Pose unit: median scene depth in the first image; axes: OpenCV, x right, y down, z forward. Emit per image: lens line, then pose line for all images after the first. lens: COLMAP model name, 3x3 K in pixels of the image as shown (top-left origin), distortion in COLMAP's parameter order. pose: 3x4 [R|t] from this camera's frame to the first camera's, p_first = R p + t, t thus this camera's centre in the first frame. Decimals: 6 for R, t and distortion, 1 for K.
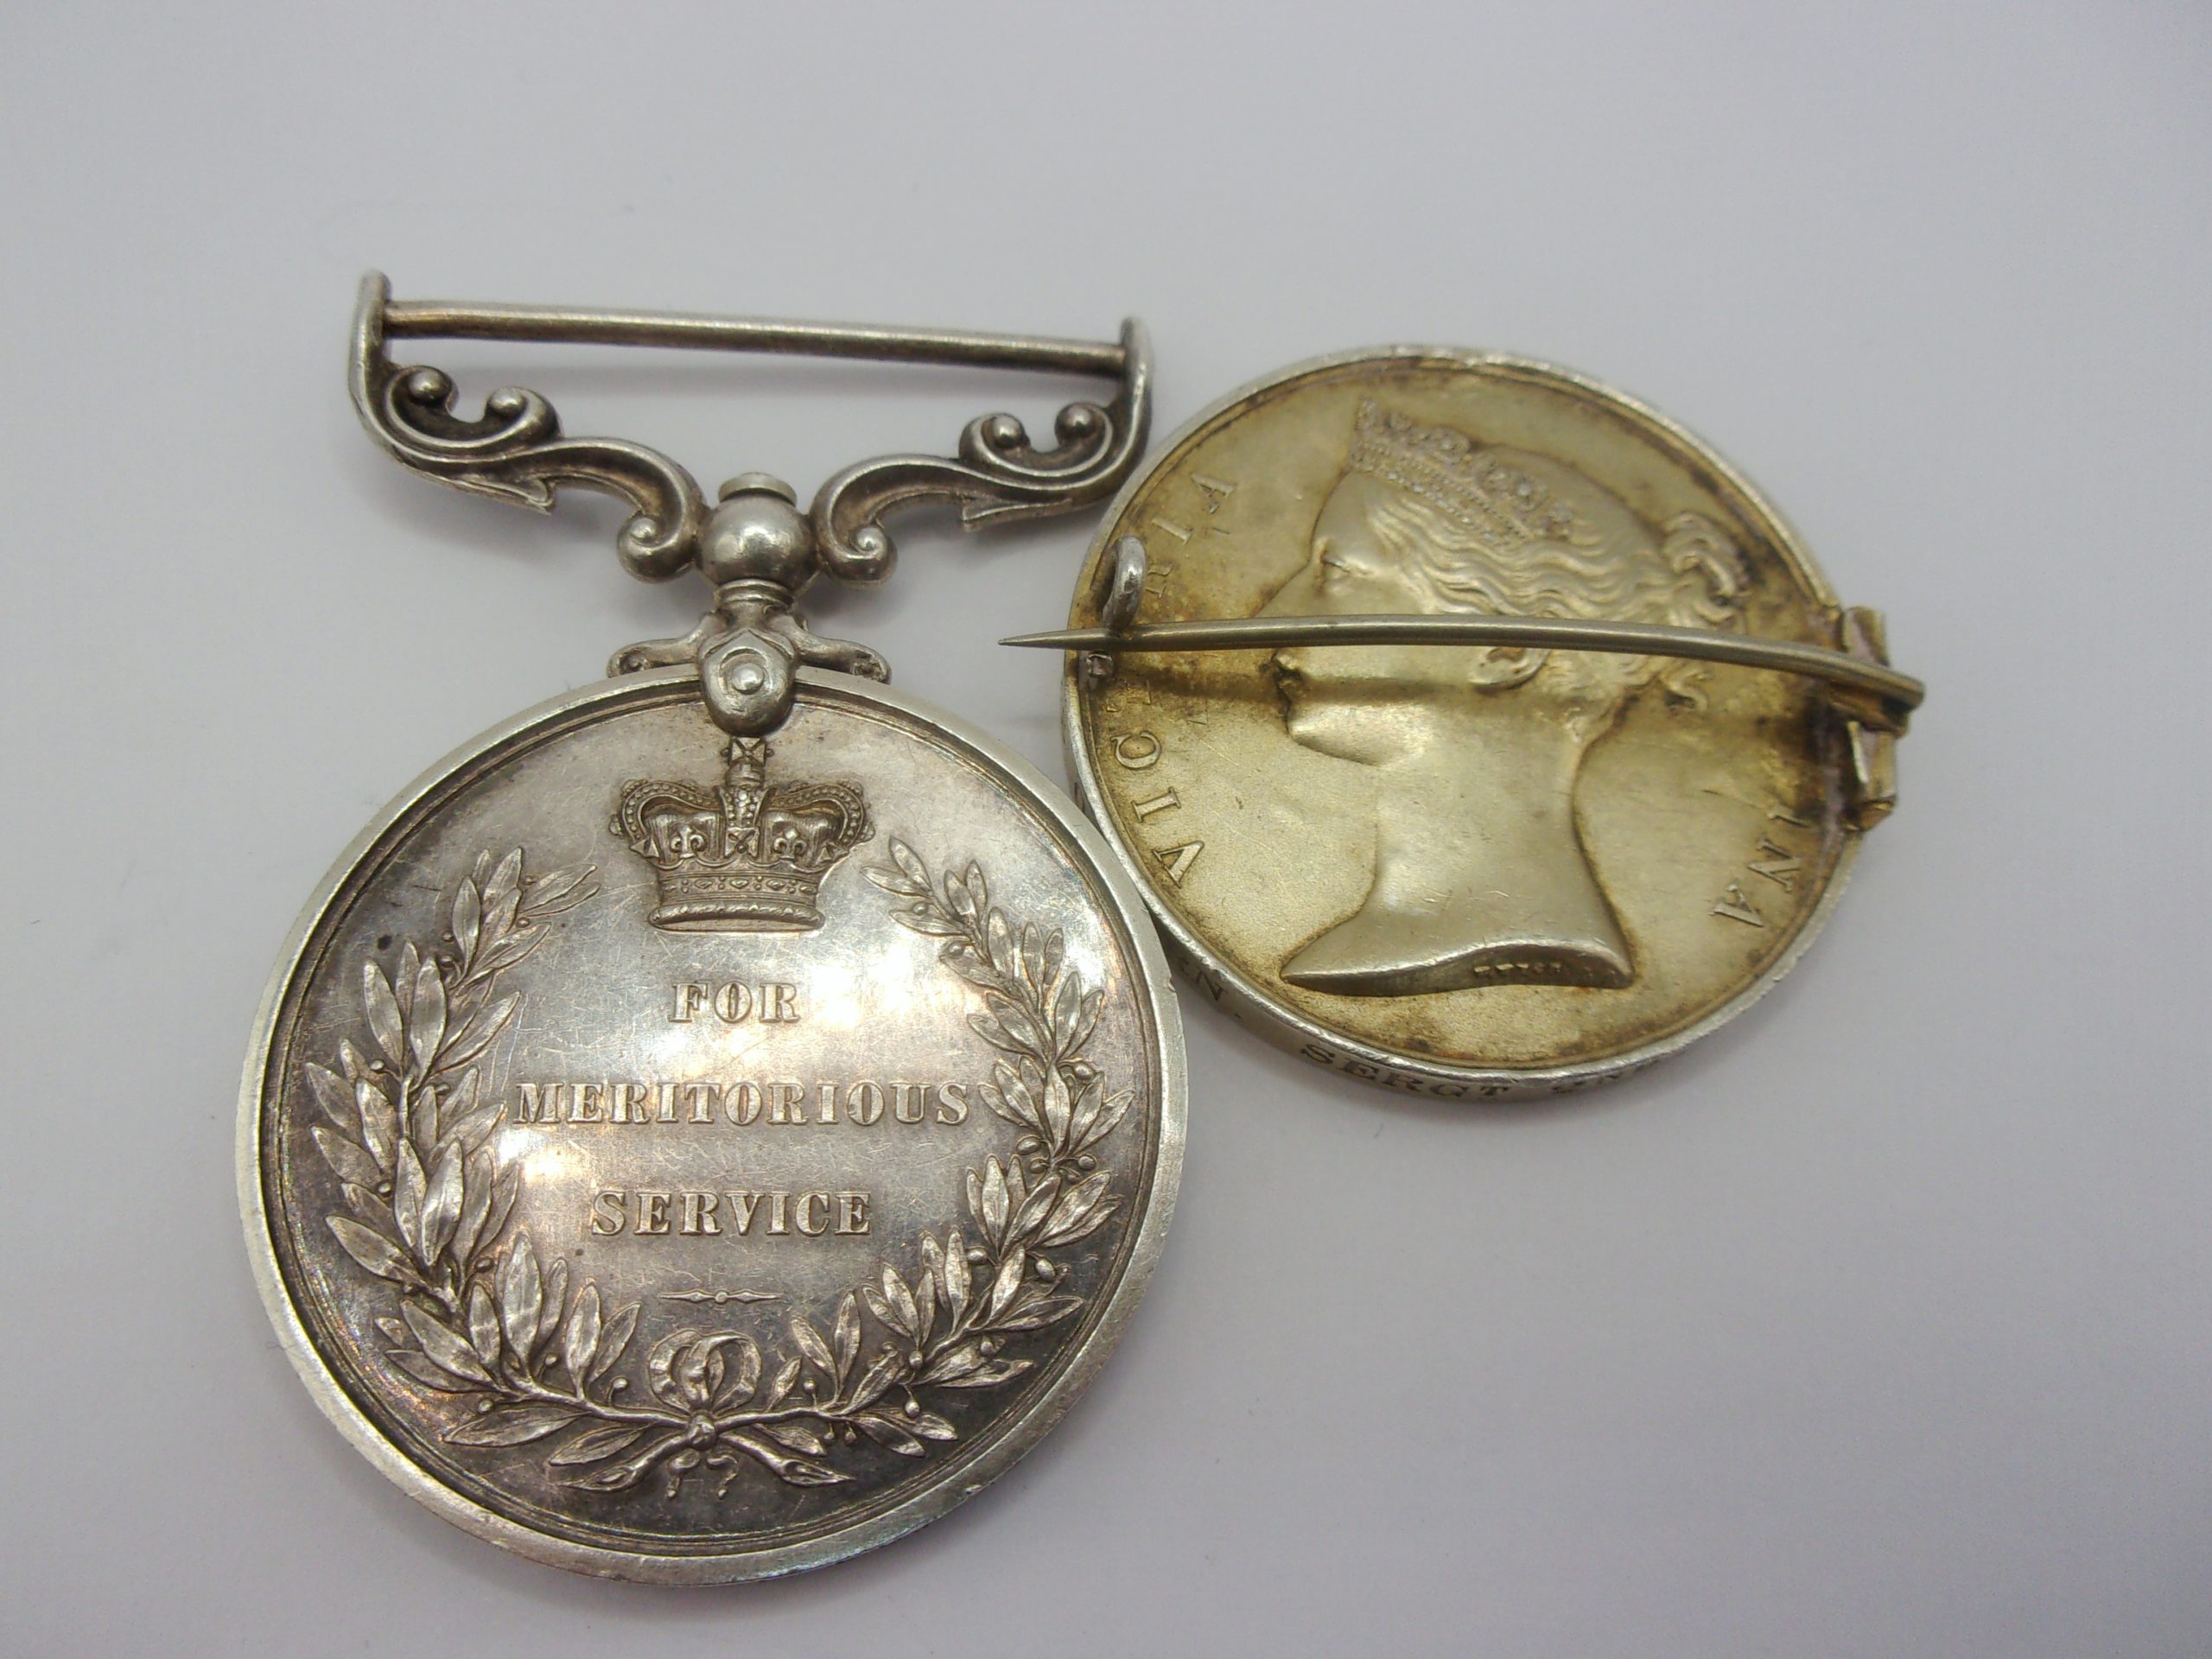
lens RADIAL K [[1833.9, 0, 1106.0], [0, 1833.9, 829.5], [0, 0, 1]] dist [-0.004348, -0.003300]
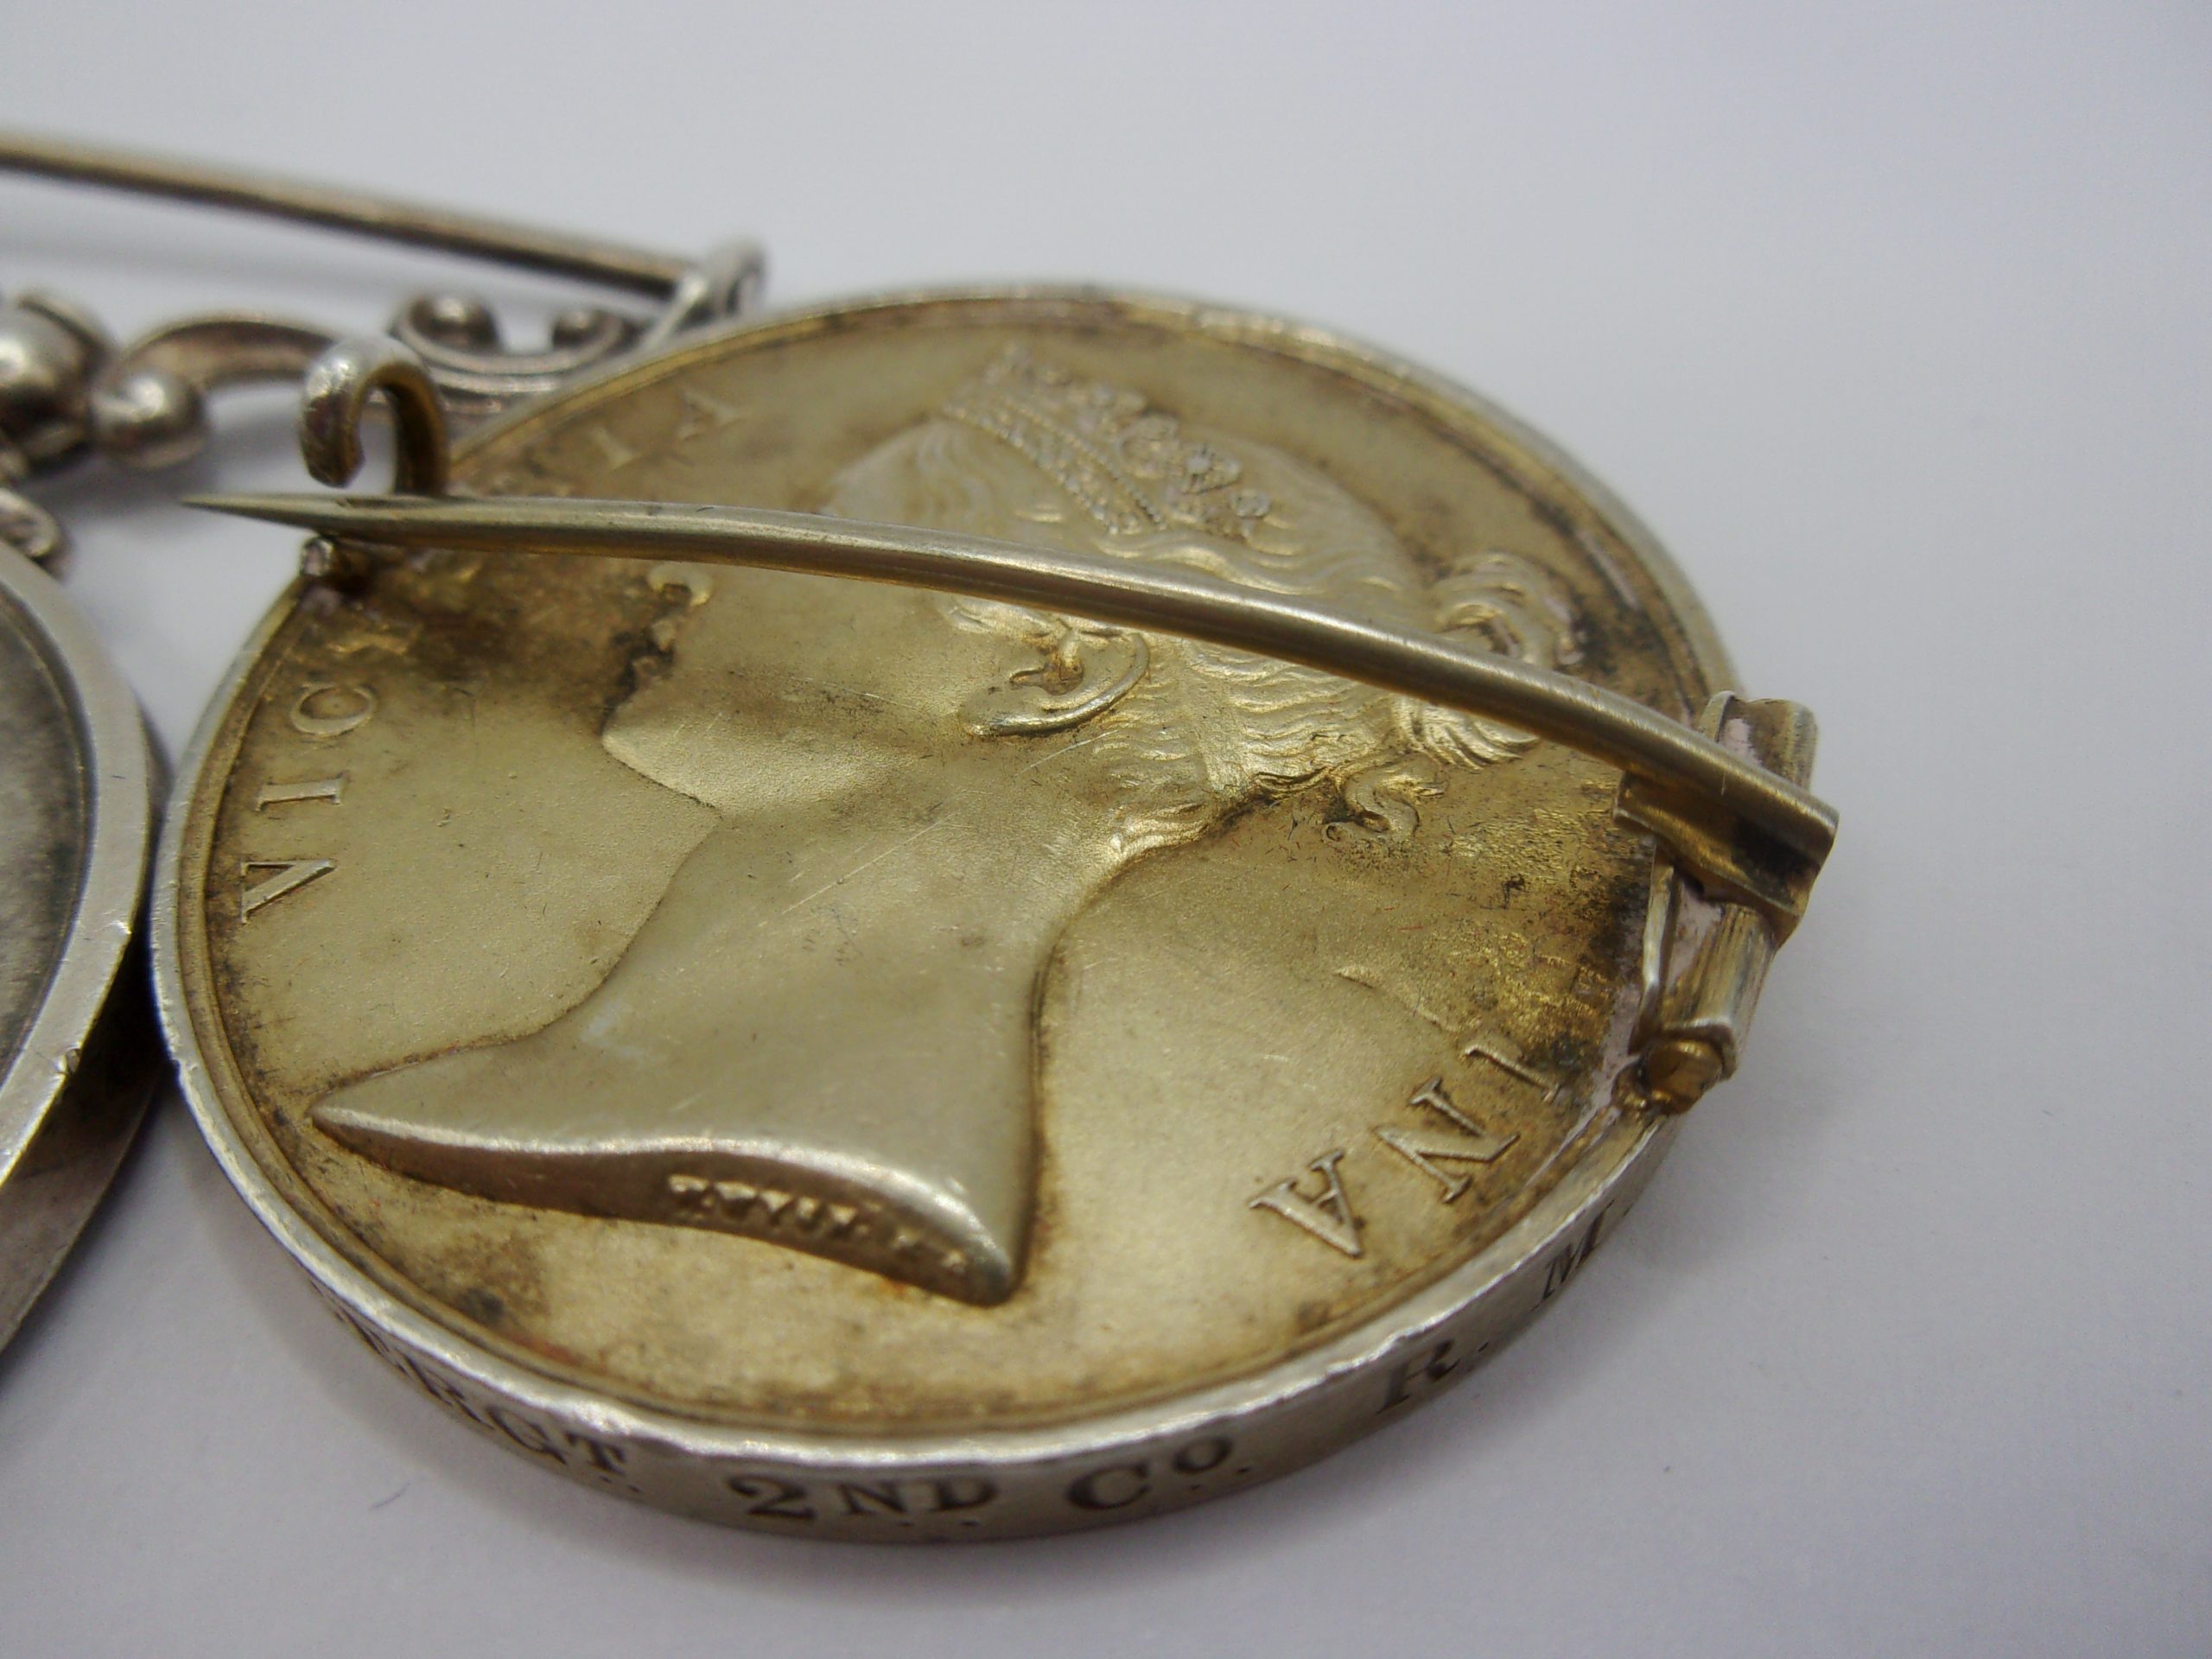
lens RADIAL K [[1825.4, 0, 1106.0], [0, 1825.4, 829.5], [0, 0, 1]] dist [0.030708, 0.000800]
pose [[0.943663, 0.146363, -0.296780, 0.408509], [-0.236703, 0.925296, -0.296308, 0.099901], [0.231241, 0.349863, 0.907812, 0.545498]]
